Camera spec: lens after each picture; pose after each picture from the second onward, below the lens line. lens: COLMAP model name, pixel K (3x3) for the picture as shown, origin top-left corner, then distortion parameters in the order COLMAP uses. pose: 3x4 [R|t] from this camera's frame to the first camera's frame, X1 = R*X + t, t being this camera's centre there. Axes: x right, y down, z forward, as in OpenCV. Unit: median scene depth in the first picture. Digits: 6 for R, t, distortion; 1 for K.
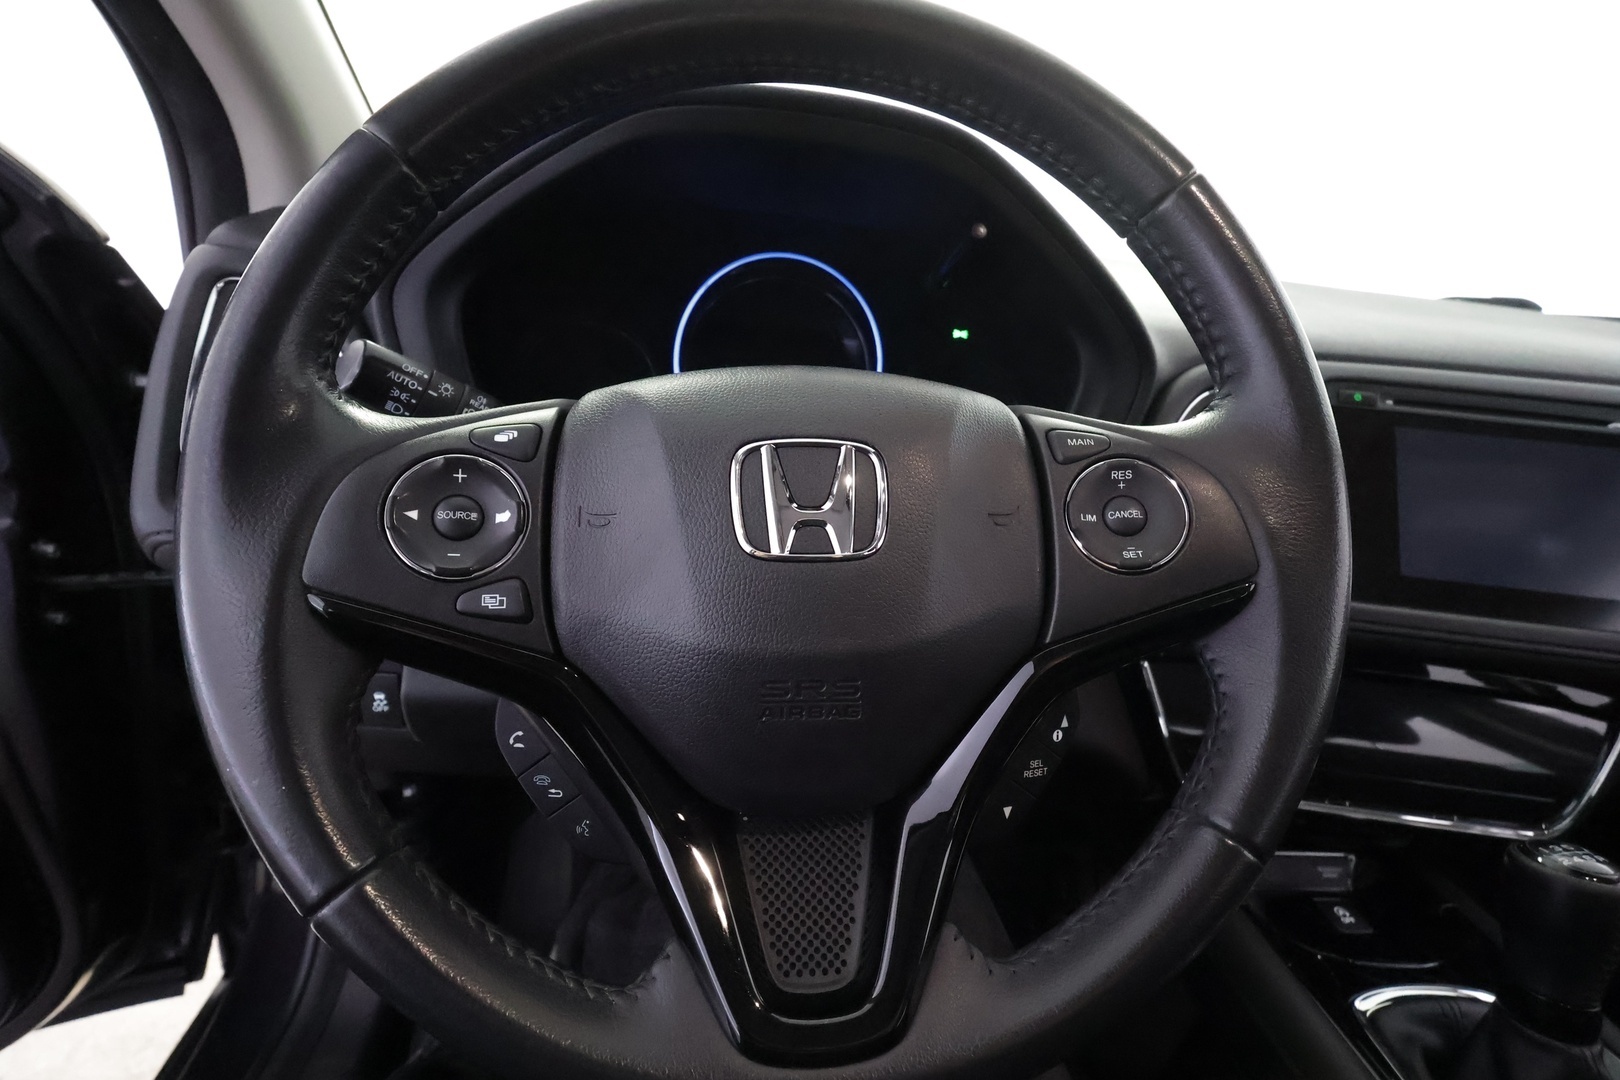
lens RADIAL K [[752.4, 0, 809.3], [0, 752.4, 537.1], [0, 0, 1]] dist [0.000722, 0.000333]
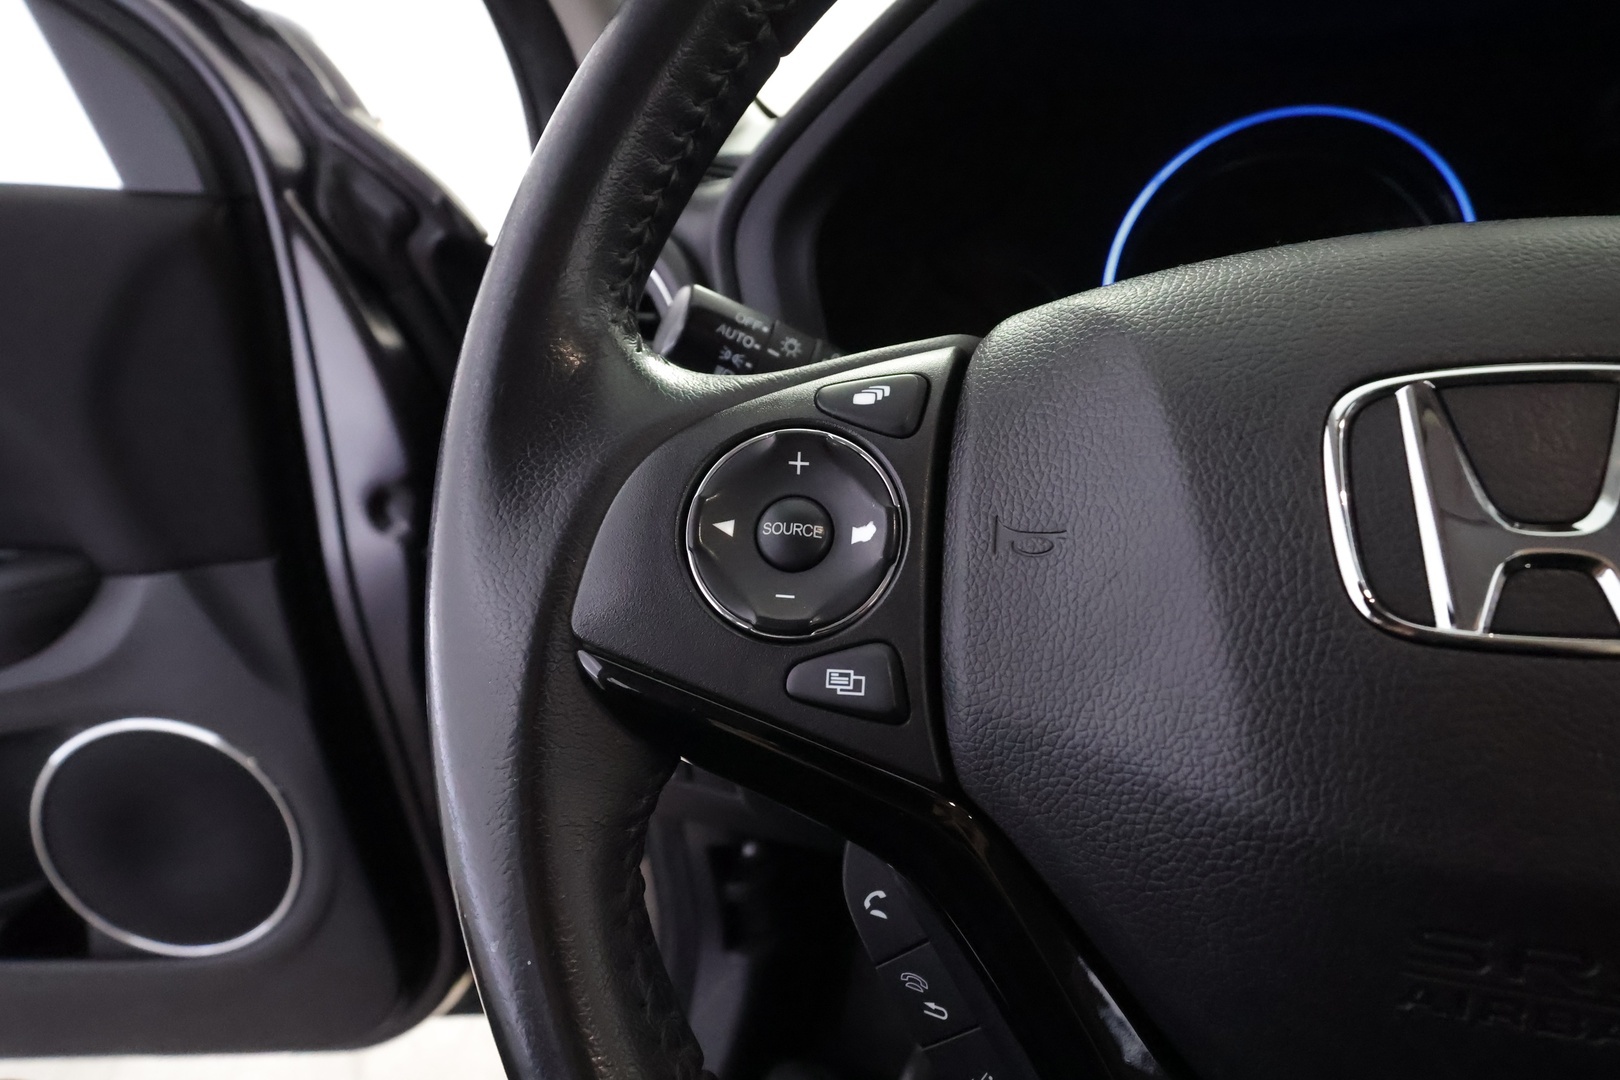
lens RADIAL K [[896.1, 0, 807.8], [0, 896.1, 538.6], [0, 0, 1]] dist [-0.001862, 0.000222]
pose [[0.902783, 0.018212, -0.429710, -0.138711], [-0.024638, 0.999652, -0.009395, -0.014182], [0.429390, 0.019069, 0.902918, 0.333110]]
